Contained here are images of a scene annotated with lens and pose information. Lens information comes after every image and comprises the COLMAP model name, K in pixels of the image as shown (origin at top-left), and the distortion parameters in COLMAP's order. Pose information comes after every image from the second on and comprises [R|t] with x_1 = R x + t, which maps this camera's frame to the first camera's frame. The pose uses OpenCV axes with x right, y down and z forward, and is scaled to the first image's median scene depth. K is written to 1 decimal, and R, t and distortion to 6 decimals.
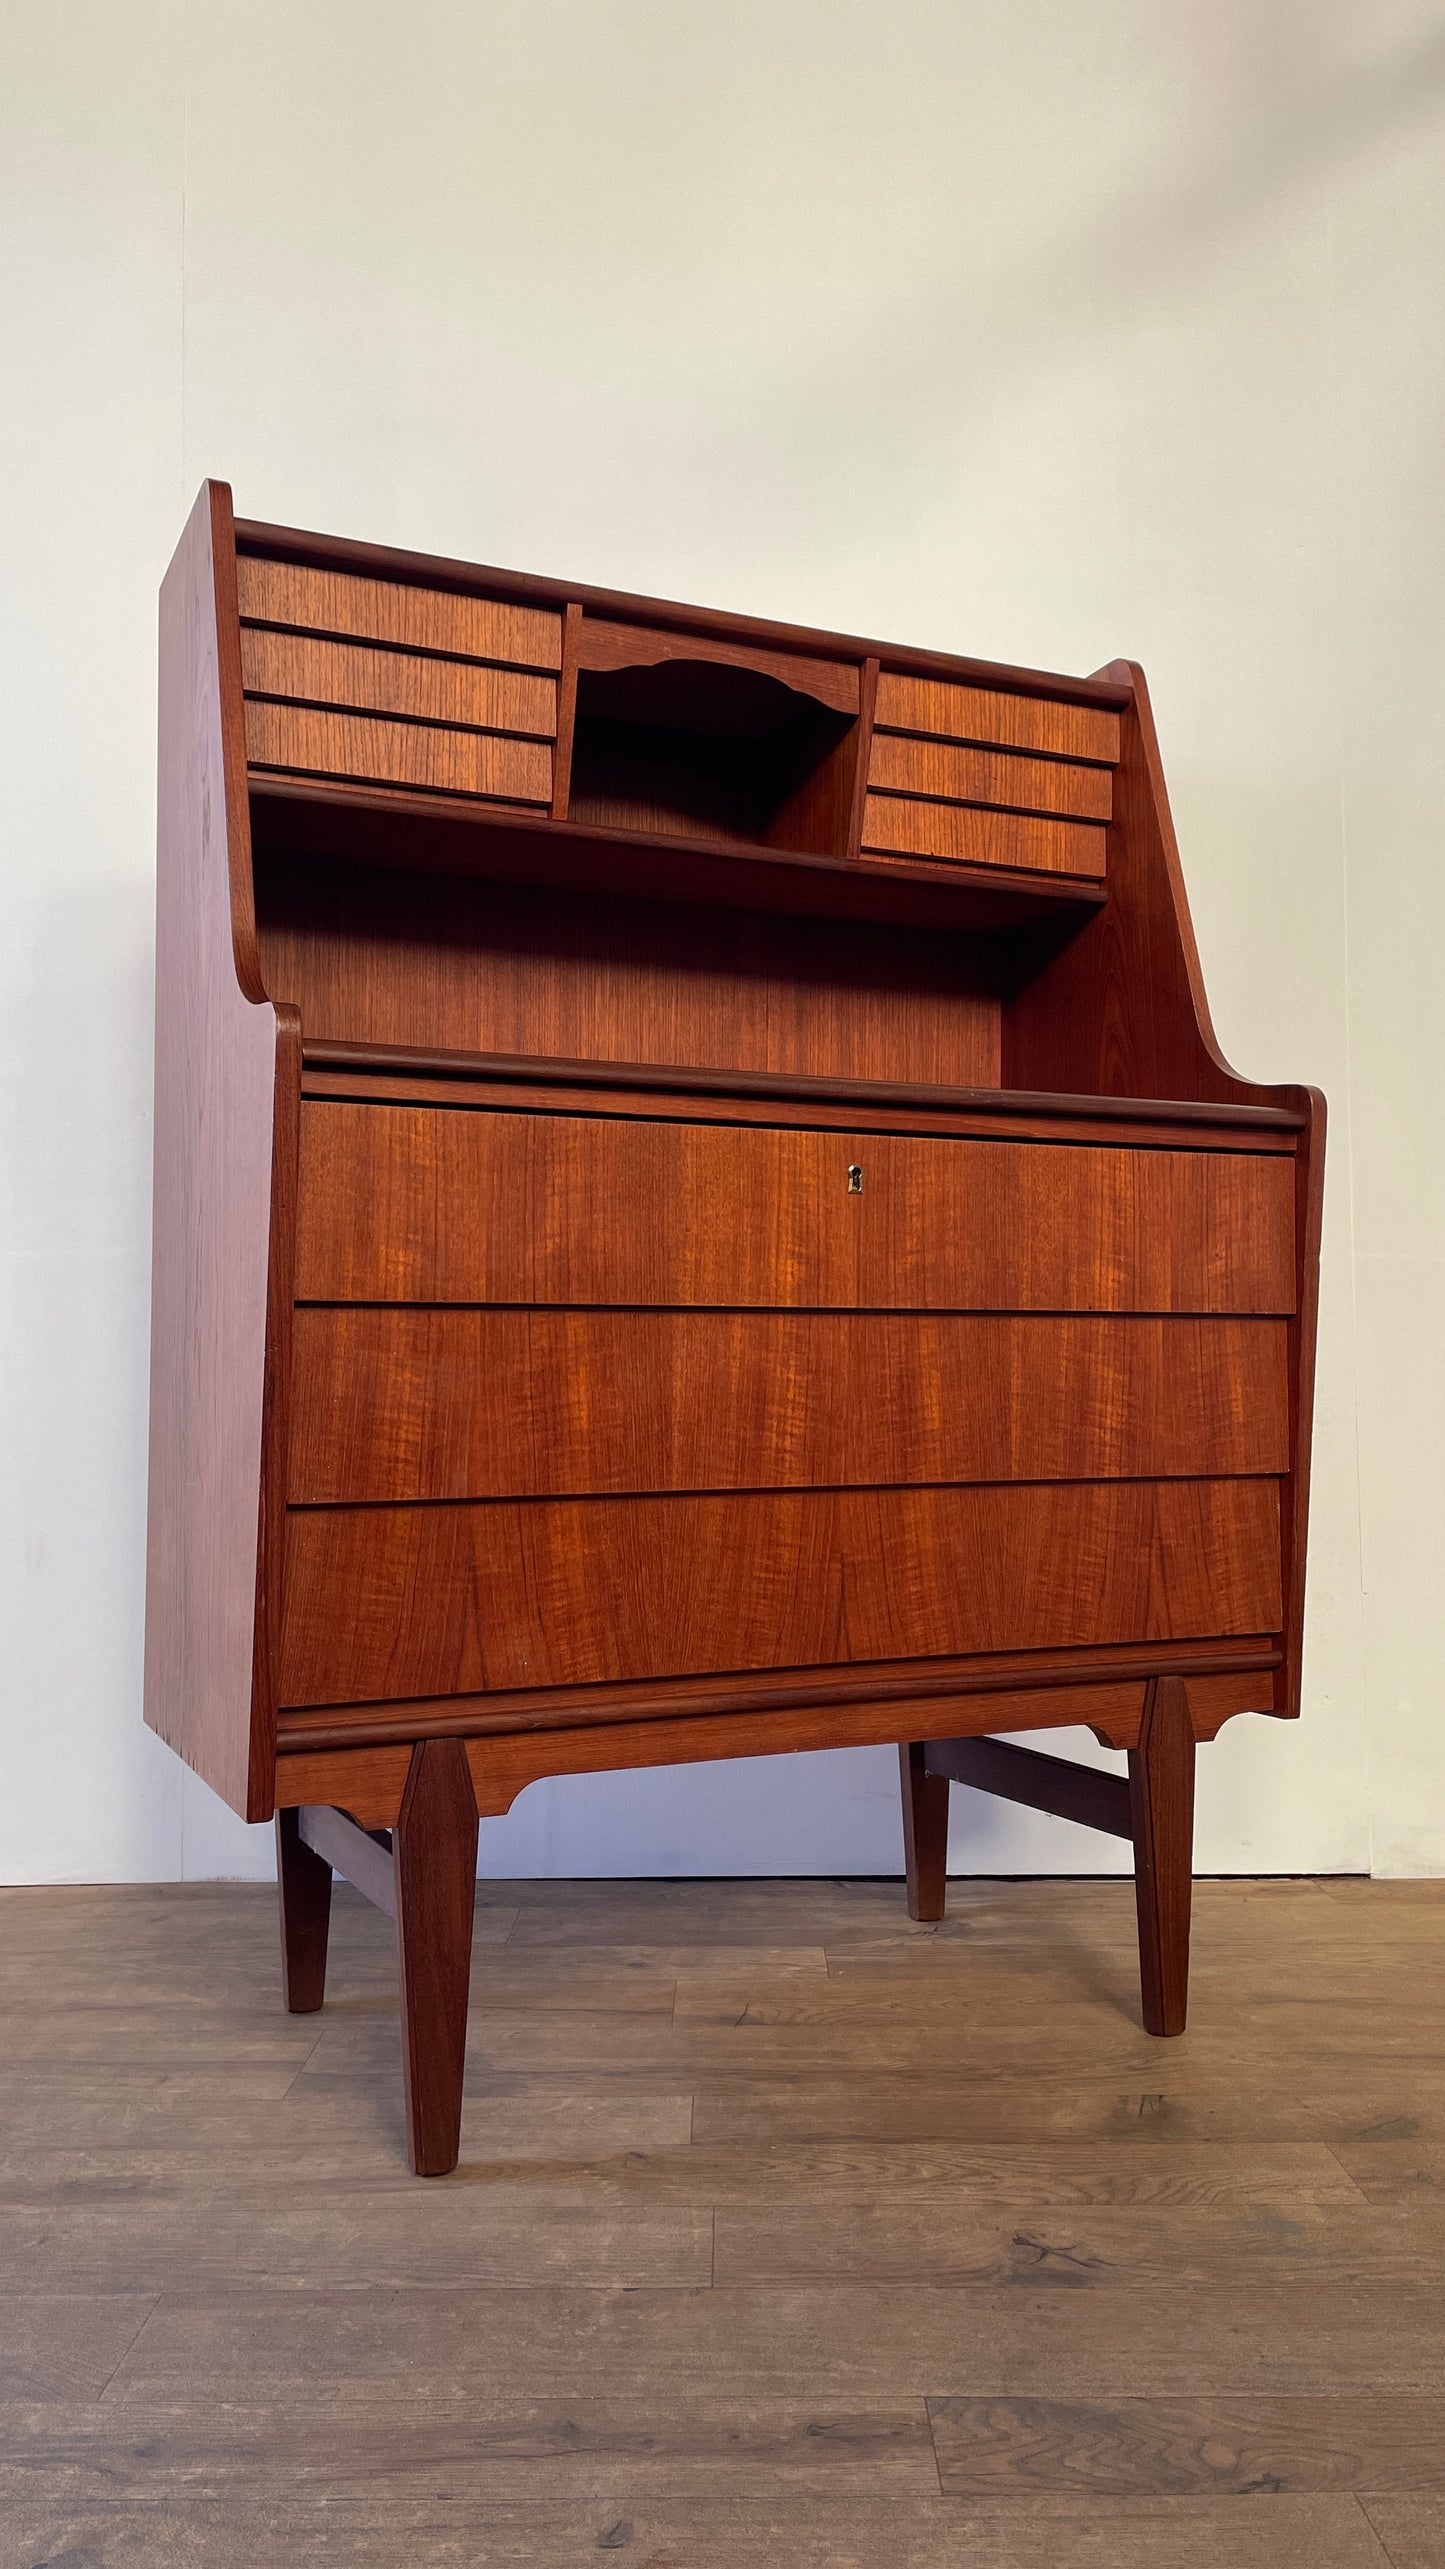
lens RADIAL K [[1933.9, 0, 726.3], [0, 1933.9, 1275.3], [0, 0, 1]] dist [0.087713, -0.114634]
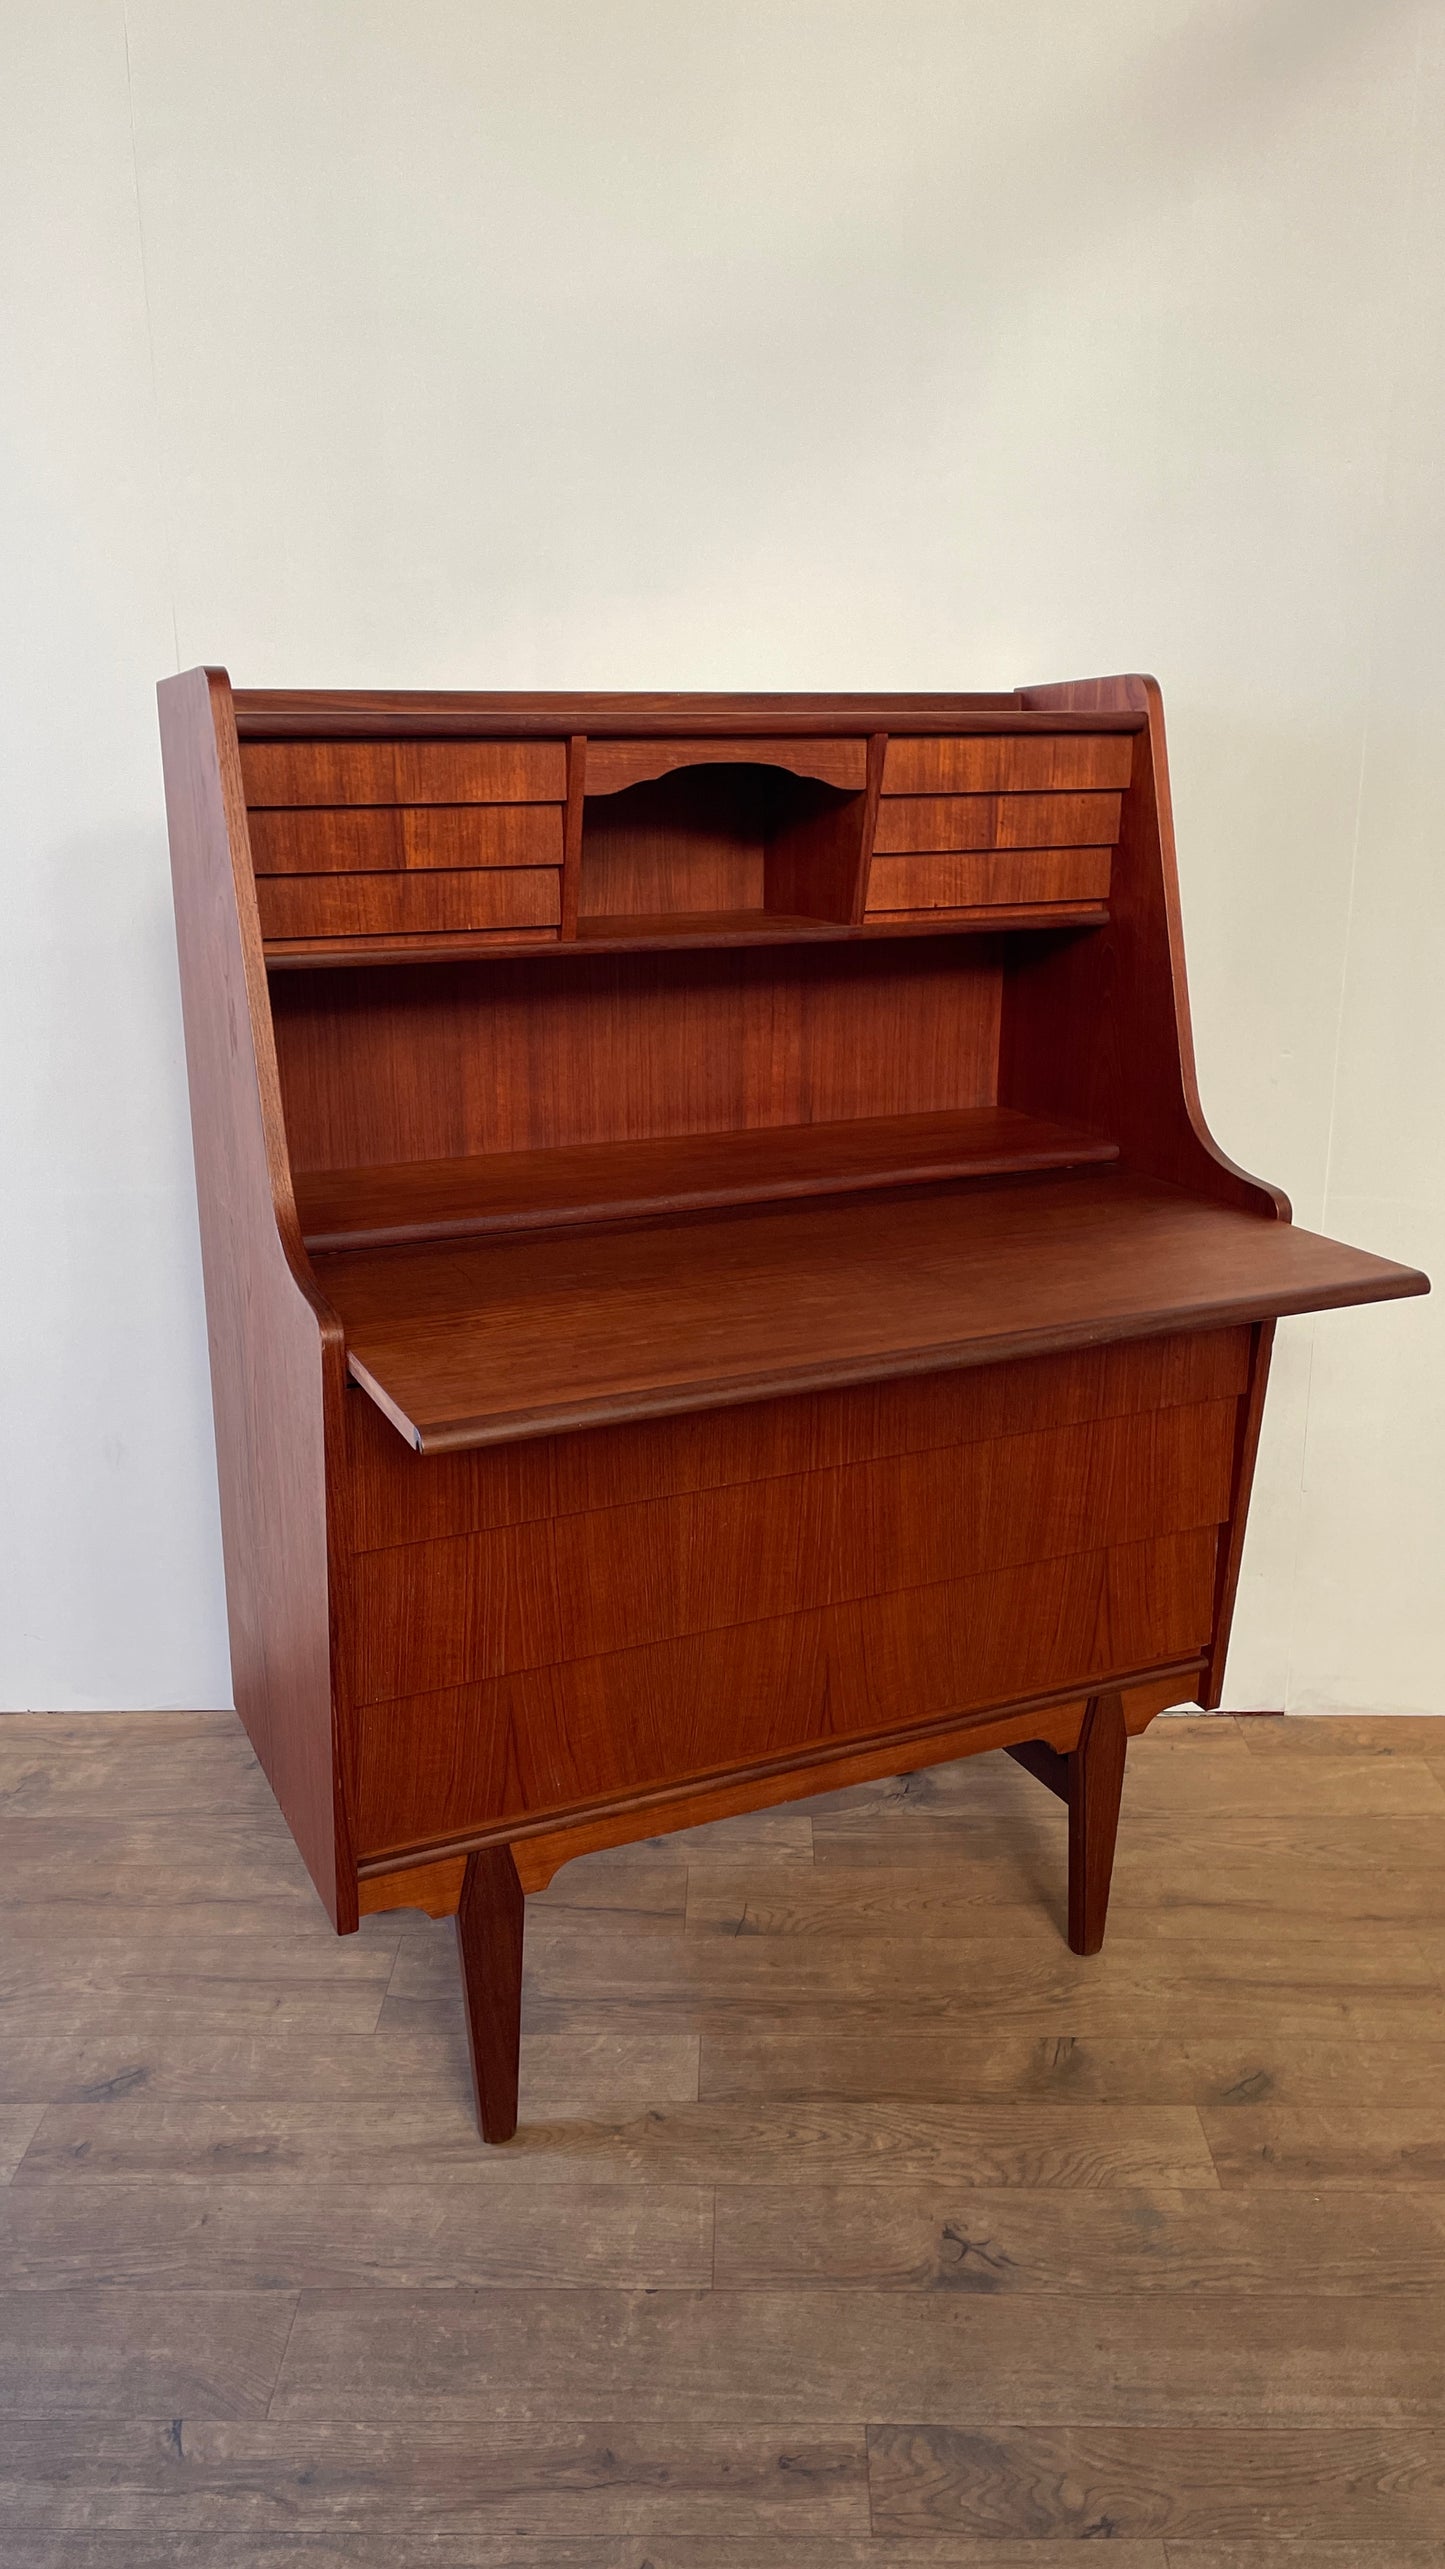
lens RADIAL K [[1948.8, 0, 725.4], [0, 1948.8, 1265.5], [0, 0, 1]] dist [0.089005, -0.124071]
pose [[0.999944, 0.004906, -0.009347, 0.007924], [-0.001591, 0.945393, 0.325928, -0.435114], [0.010435, -0.325895, 0.945348, -0.031705]]
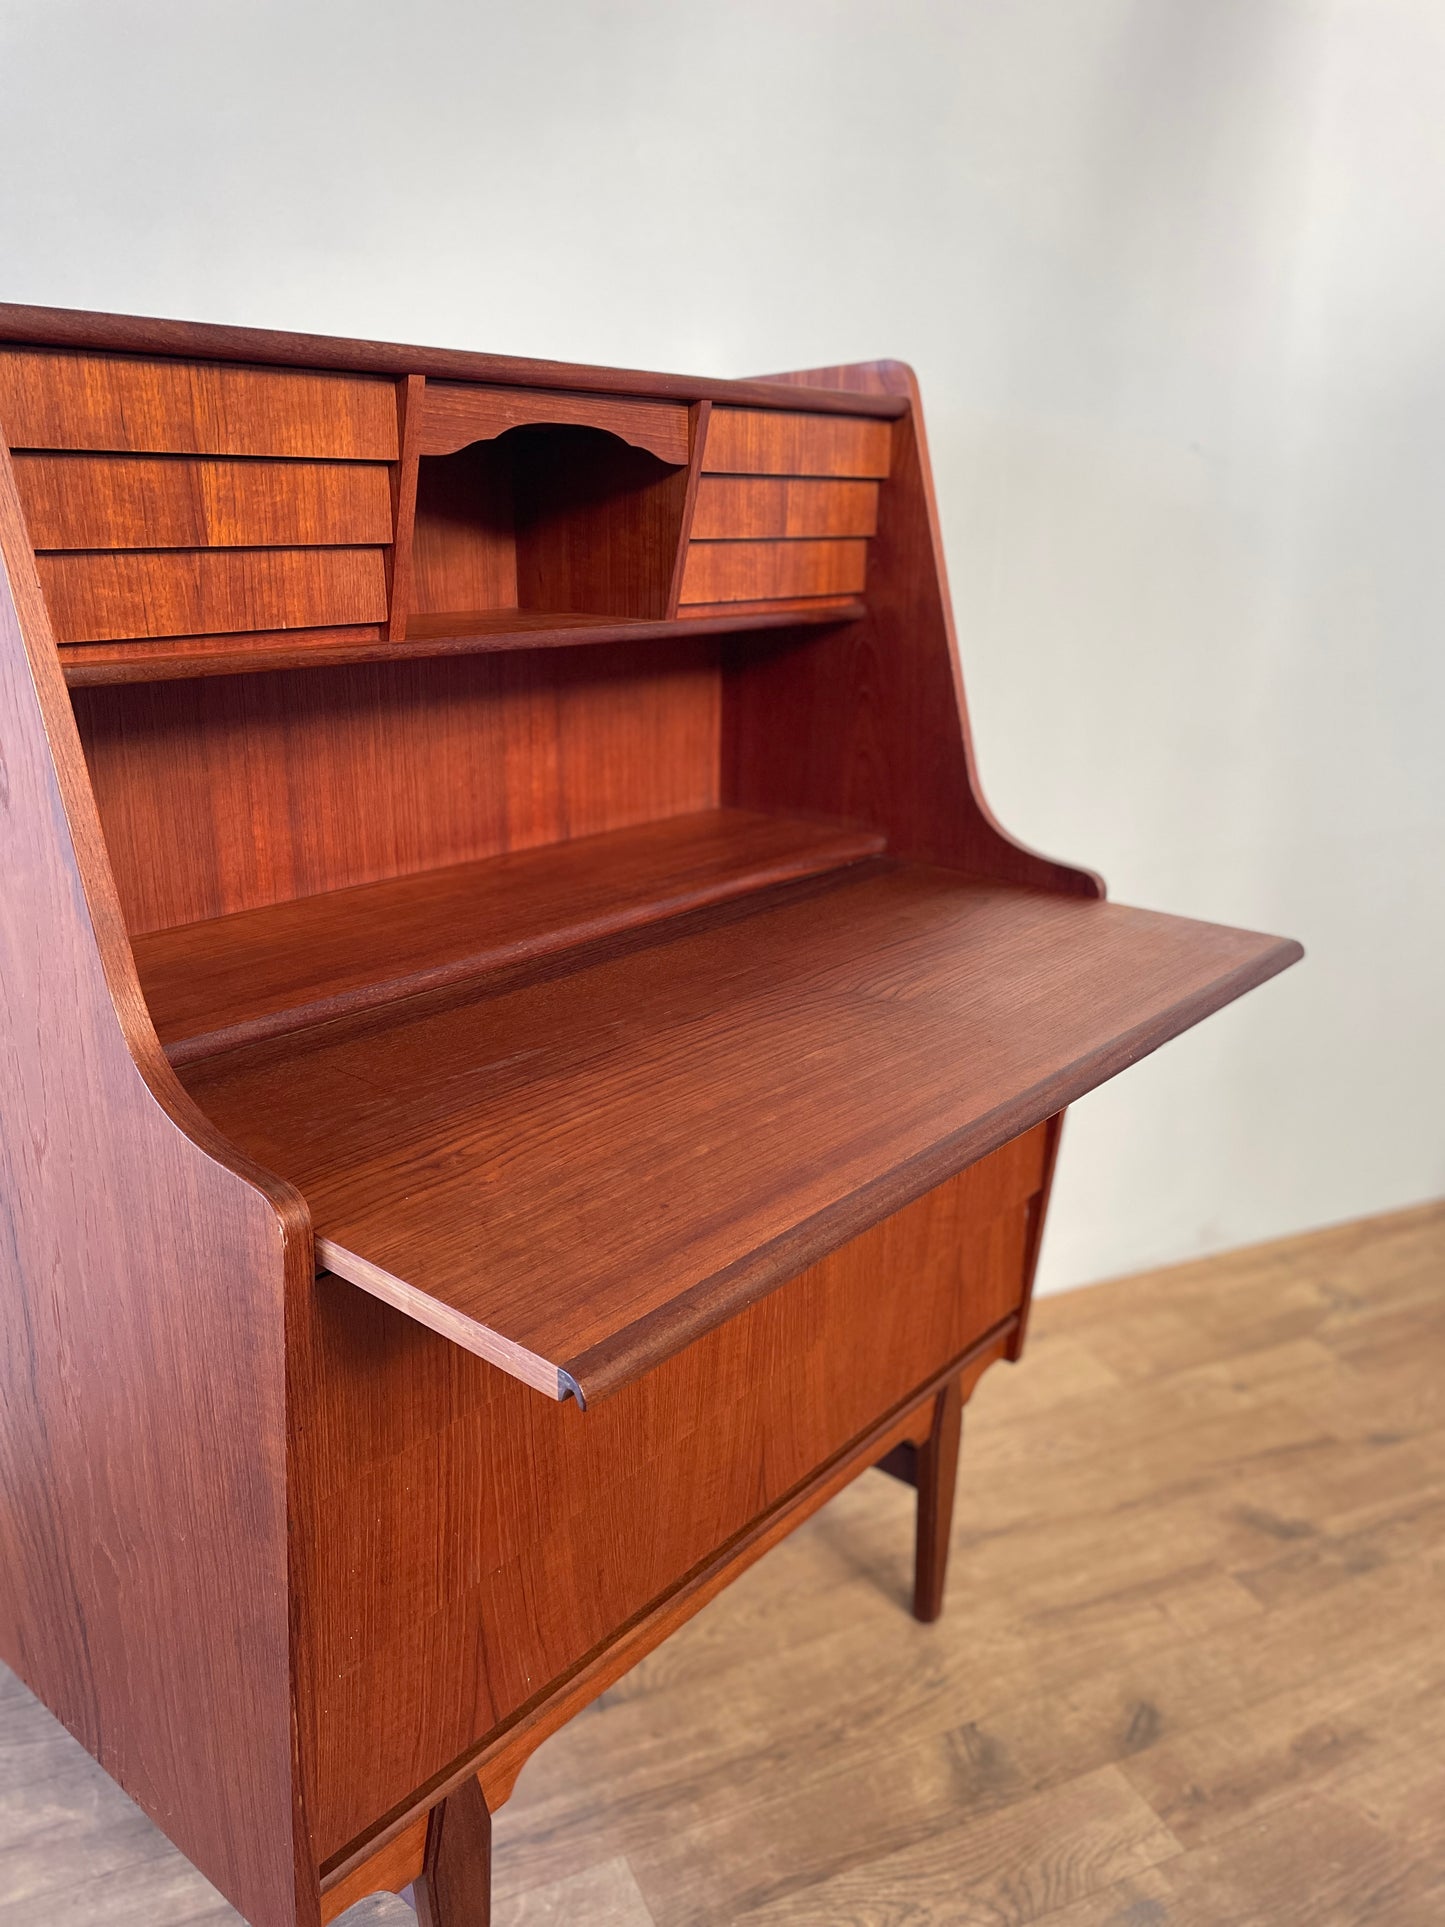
lens RADIAL K [[1452.6, 0, 724.4], [0, 1452.6, 955.1], [0, 0, 1]] dist [0.082682, -0.110735]
pose [[0.911587, -0.109662, 0.396211, -0.234086], [-0.037122, 0.937872, 0.344989, -0.350257], [-0.409428, -0.329196, 0.850881, 0.396293]]
